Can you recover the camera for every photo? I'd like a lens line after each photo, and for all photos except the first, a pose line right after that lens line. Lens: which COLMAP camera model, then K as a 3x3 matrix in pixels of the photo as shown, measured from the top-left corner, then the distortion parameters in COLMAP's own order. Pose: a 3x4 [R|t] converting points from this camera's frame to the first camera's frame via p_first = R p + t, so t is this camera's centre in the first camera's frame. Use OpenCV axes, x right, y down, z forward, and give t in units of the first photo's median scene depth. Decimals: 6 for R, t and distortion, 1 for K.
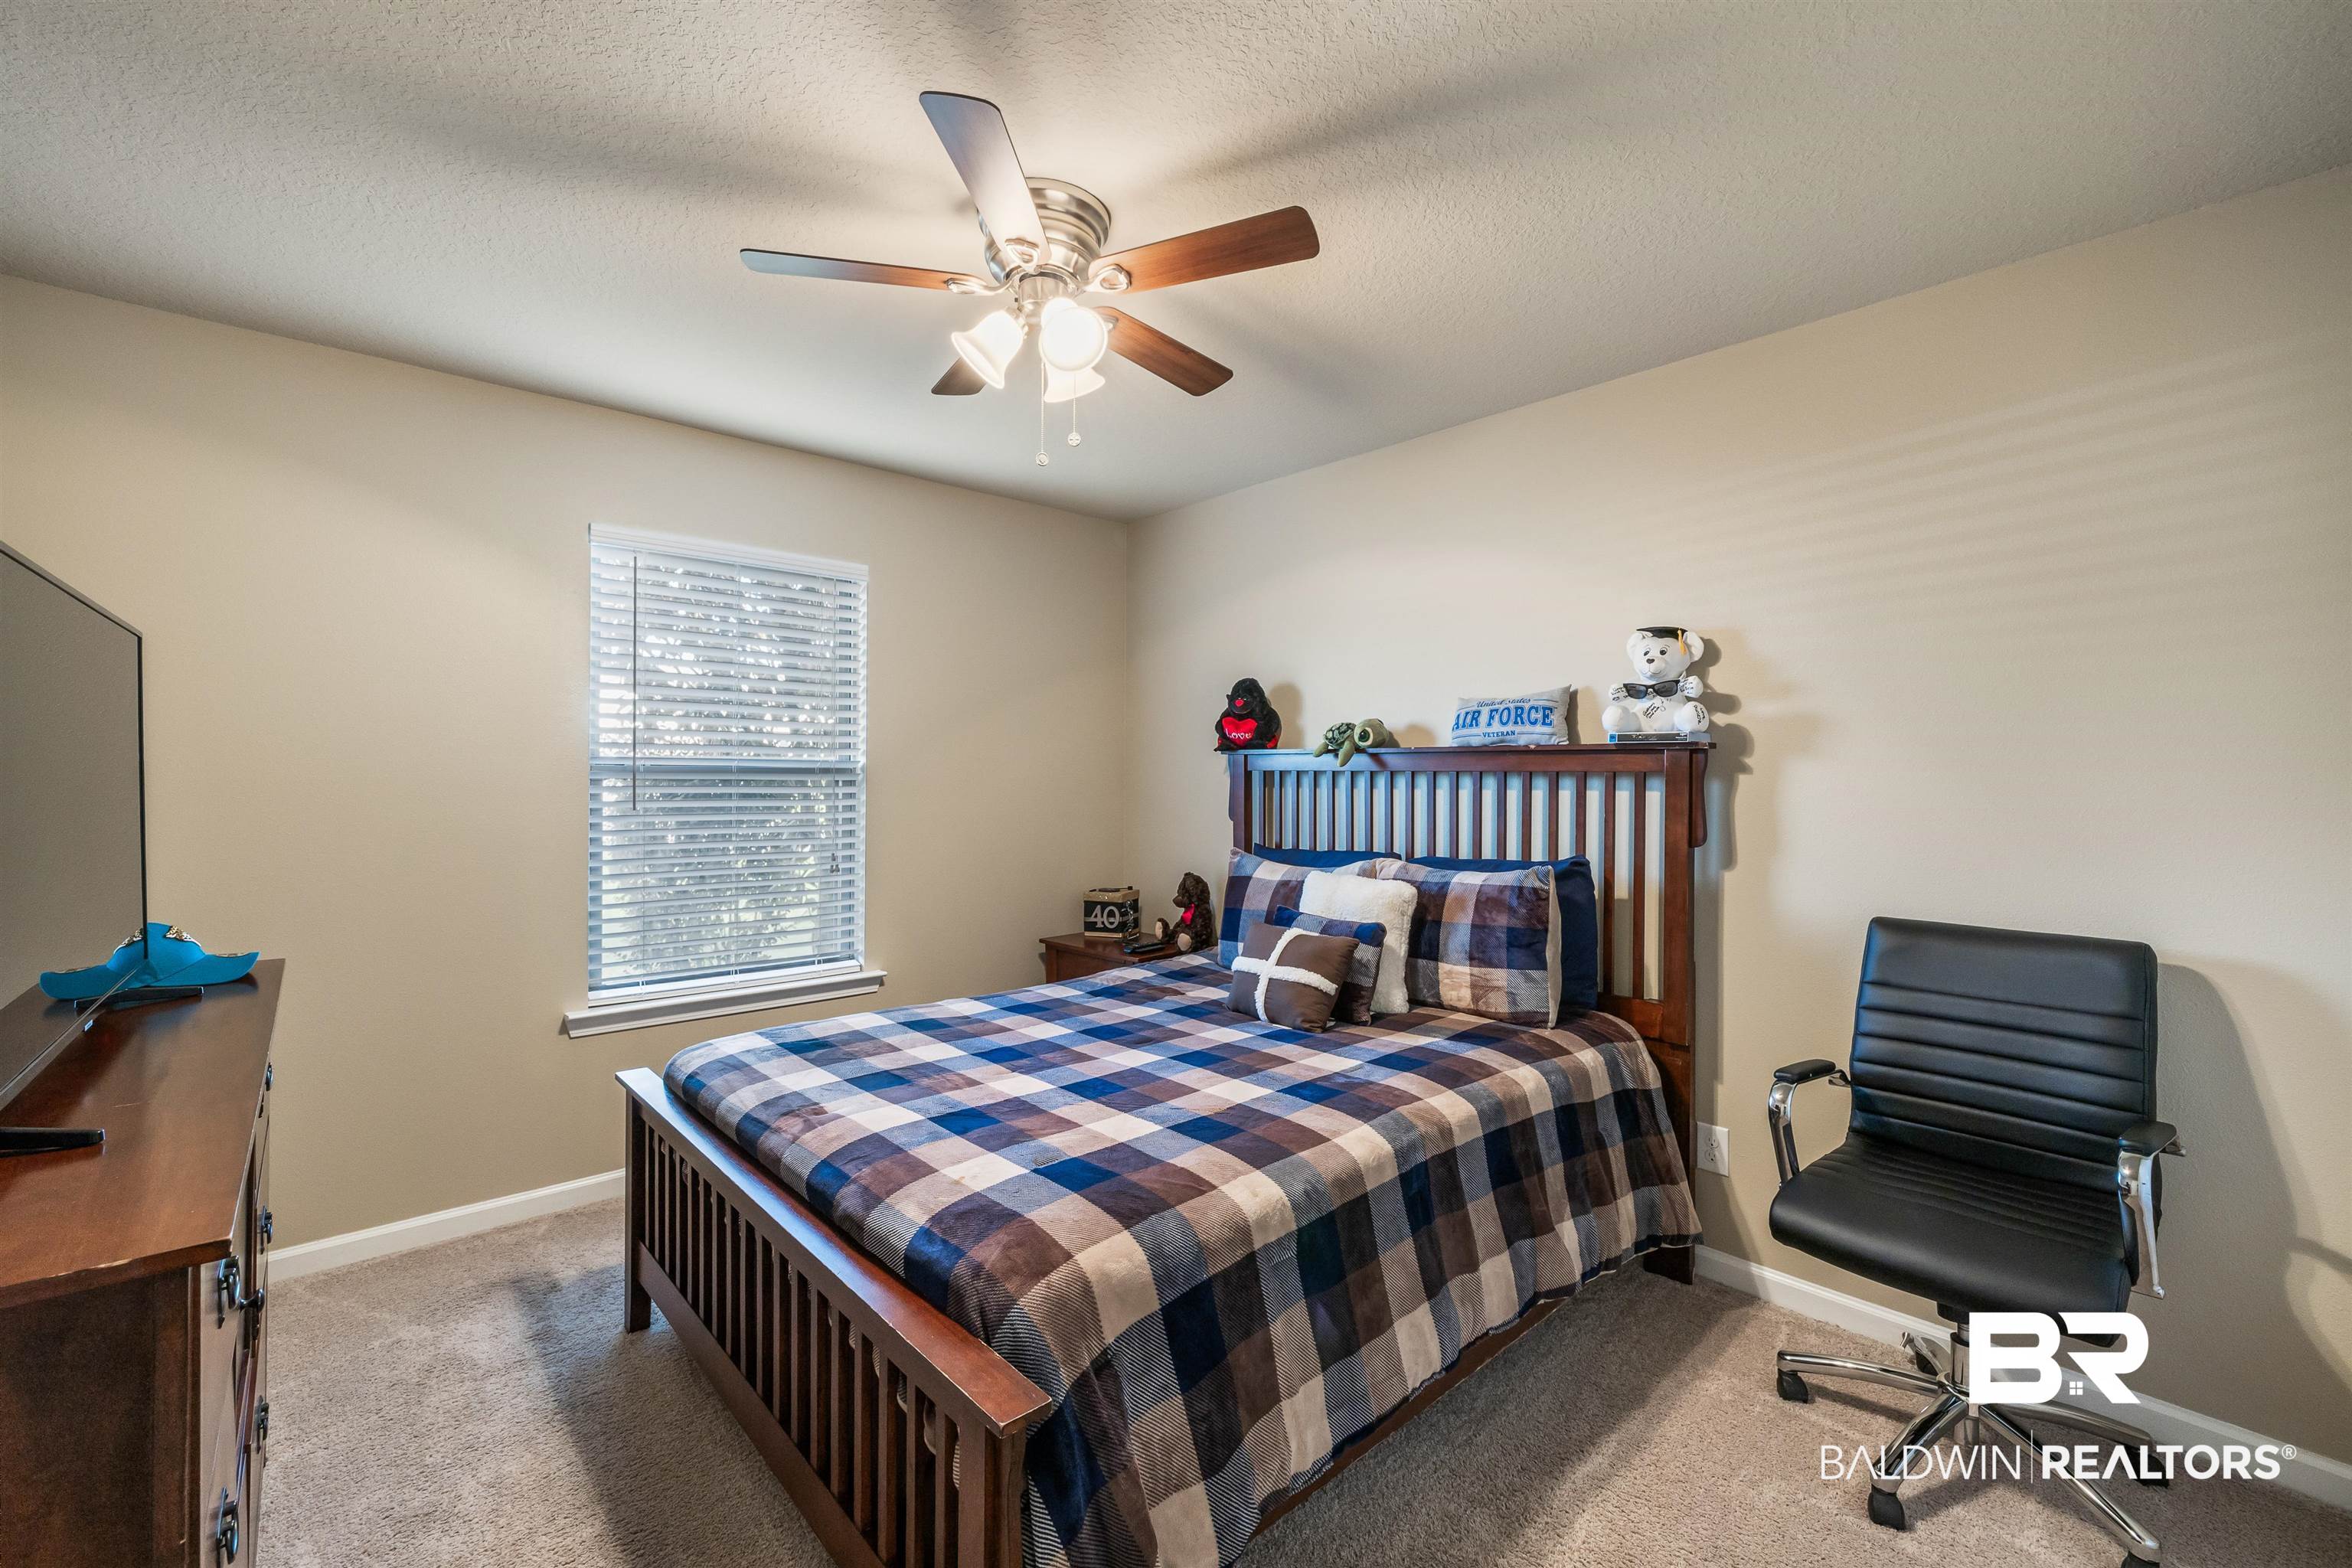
lens RADIAL K [[985.1, 0, 1176.0], [0, 985.1, 776.6], [0, 0, 1]] dist [-0.000547, -0.000344]
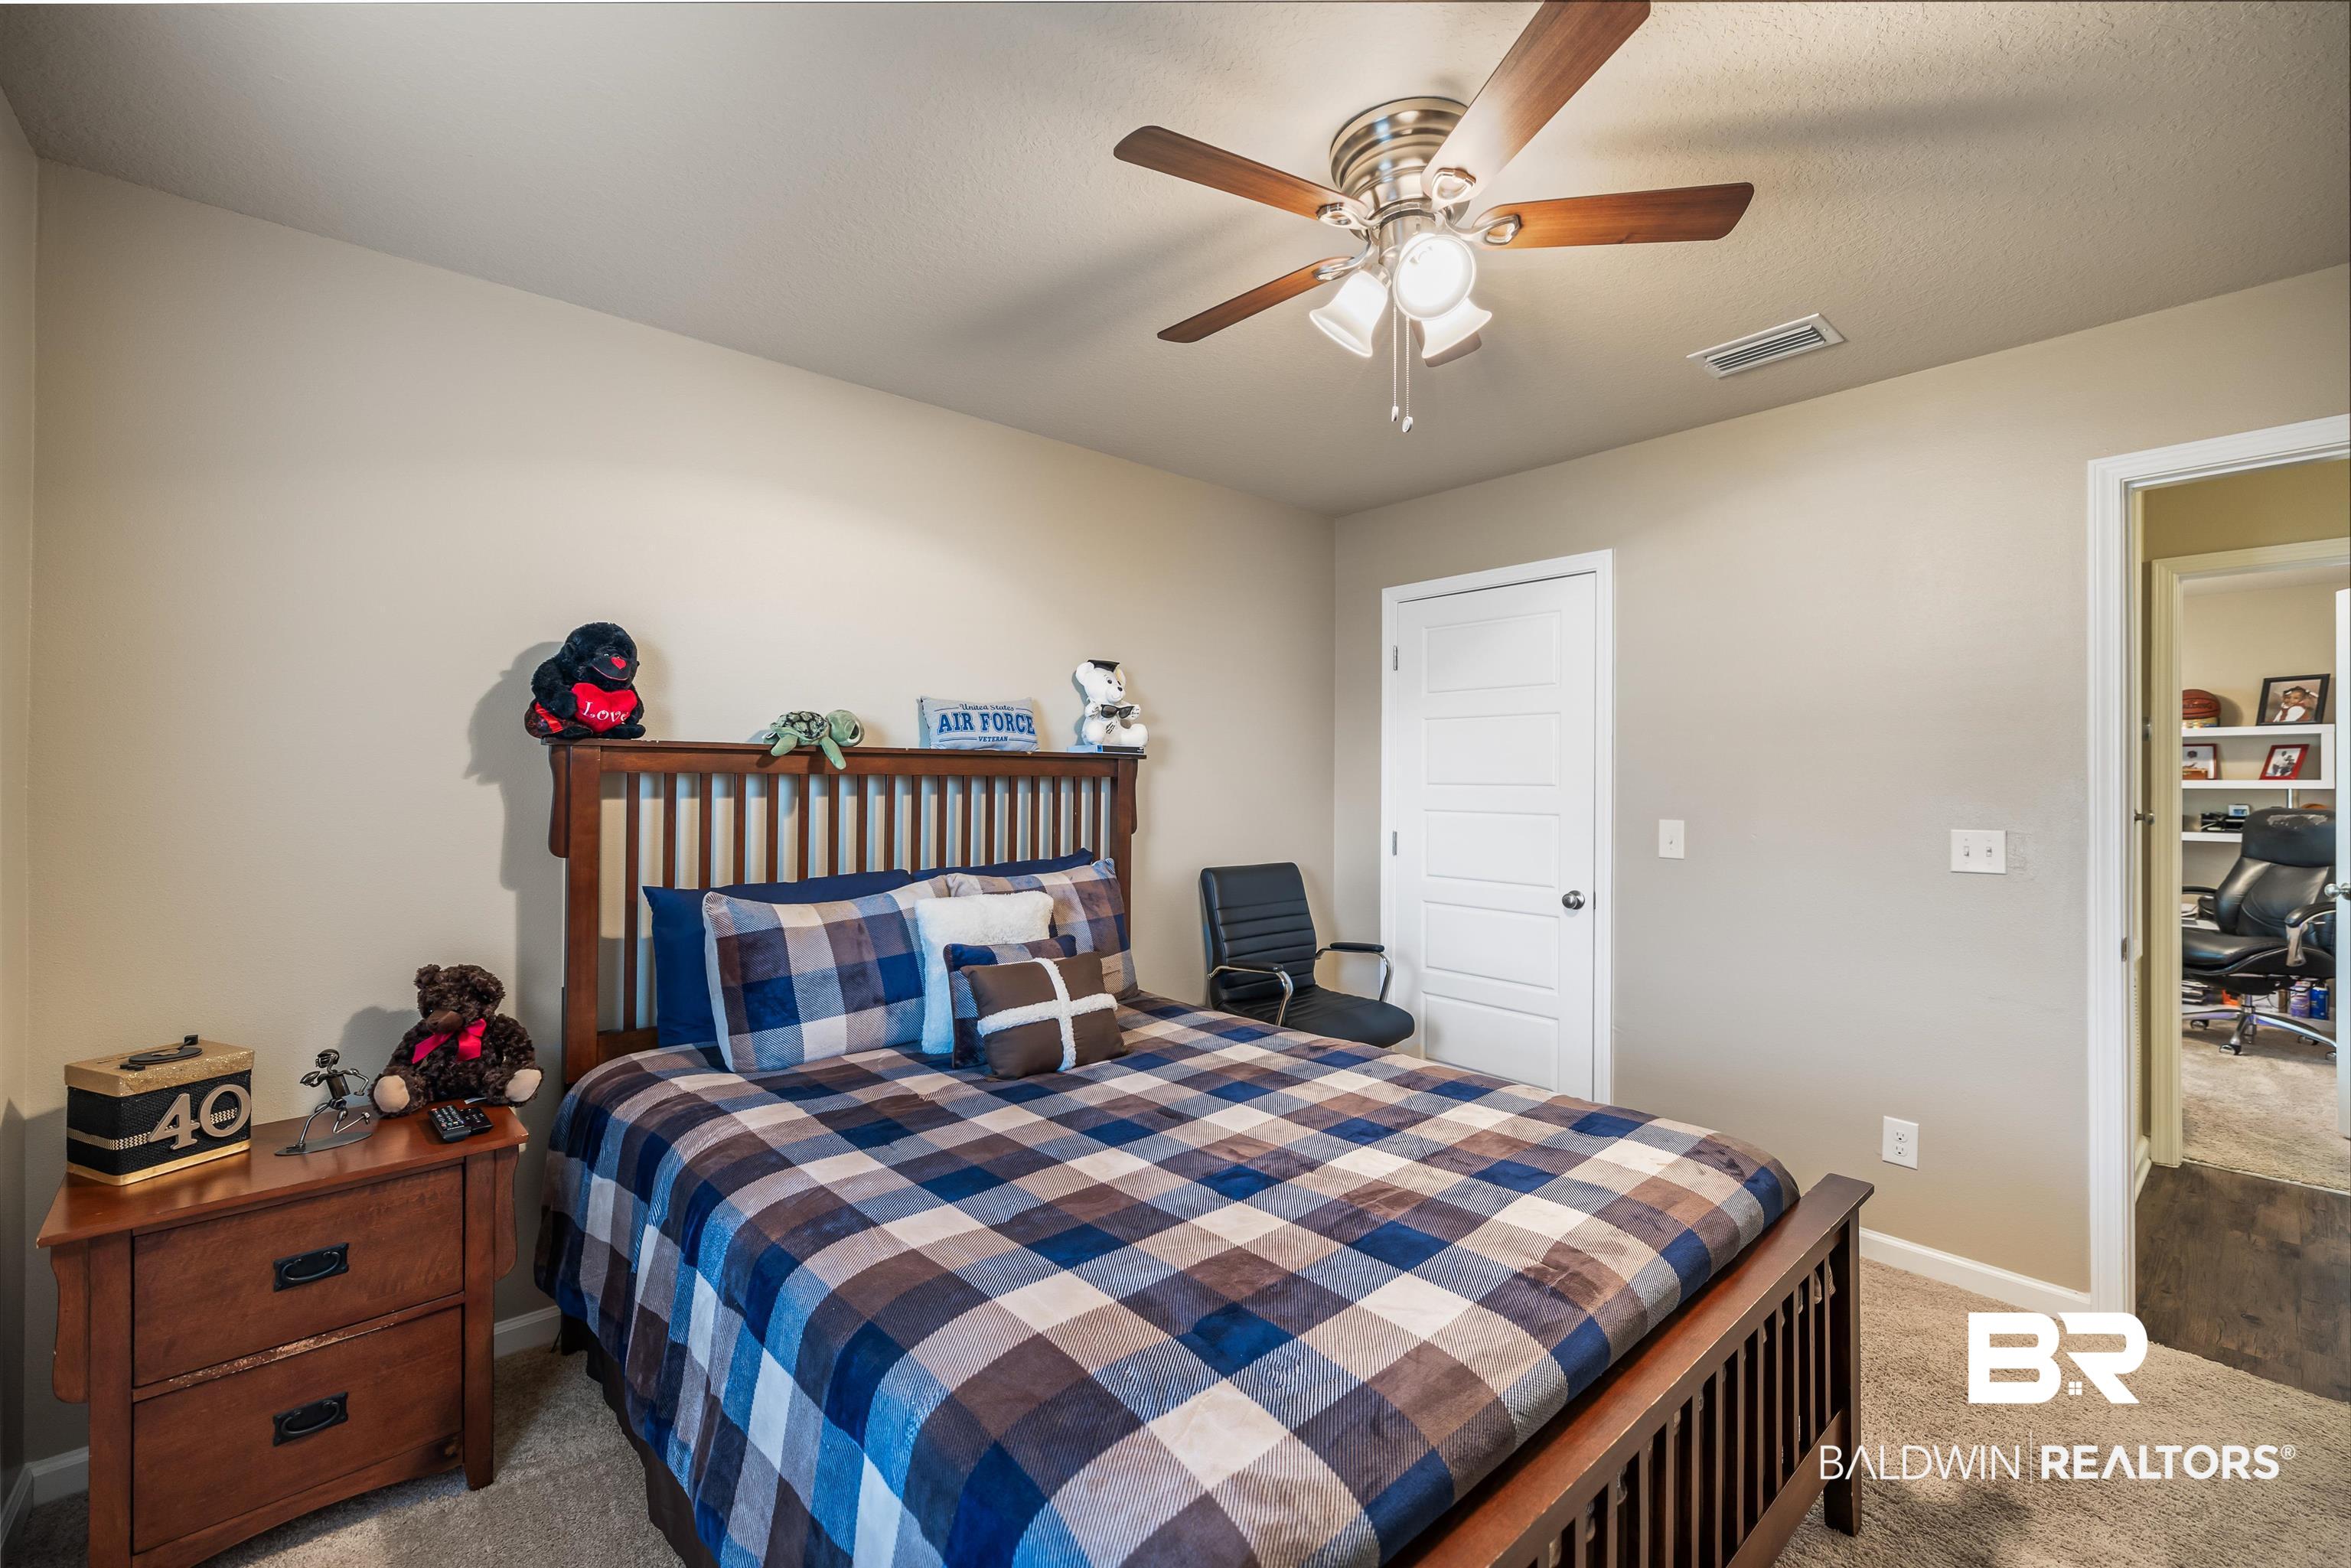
lens RADIAL K [[984.7, 0, 1175.5], [0, 984.7, 776.6], [0, 0, 1]] dist [-0.000547, -0.000344]
pose [[0.006401, 0.002600, 0.999976, -0.695583], [0.000041, 0.999997, -0.002600, -0.002030], [-0.999980, 0.000058, 0.006401, 0.825558]]
